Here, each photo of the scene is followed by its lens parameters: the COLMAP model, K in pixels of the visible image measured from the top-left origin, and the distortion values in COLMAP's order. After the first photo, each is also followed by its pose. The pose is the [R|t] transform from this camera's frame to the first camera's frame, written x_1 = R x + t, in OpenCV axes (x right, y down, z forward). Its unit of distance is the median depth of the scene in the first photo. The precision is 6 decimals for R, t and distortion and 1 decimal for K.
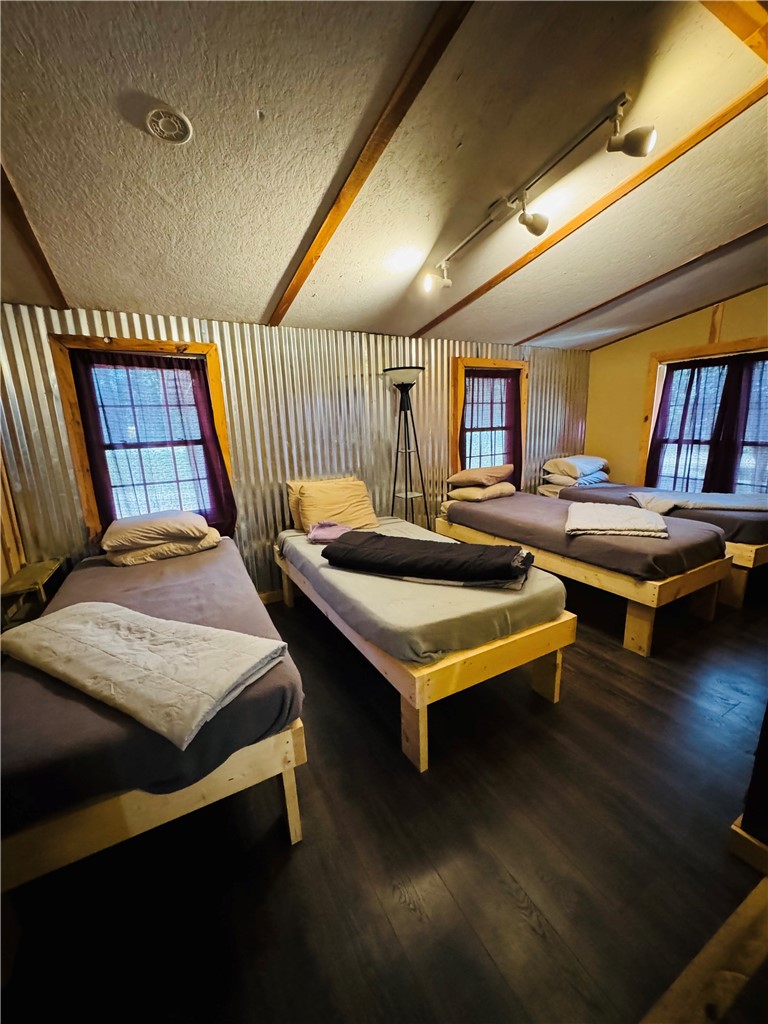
lens RADIAL K [[404.9, 0, 394.0], [0, 404.9, 509.1], [0, 0, 1]] dist [-0.004110, 0.000500]
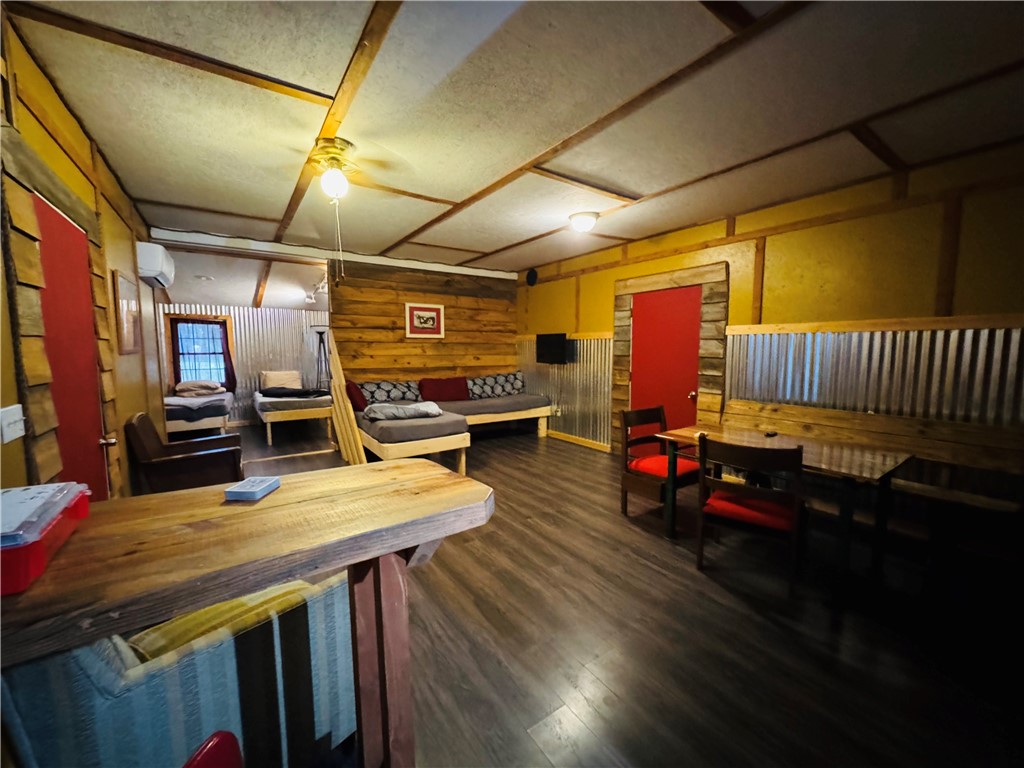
lens RADIAL K [[404.9, 0, 508.4], [0, 404.9, 384.6], [0, 0, 1]] dist [-0.004110, 0.000500]
pose [[0.994139, 0.017882, 0.106622, 1.036698], [-0.003928, 0.991549, -0.129675, 0.346117], [-0.108040, 0.128497, 0.985807, -1.646354]]
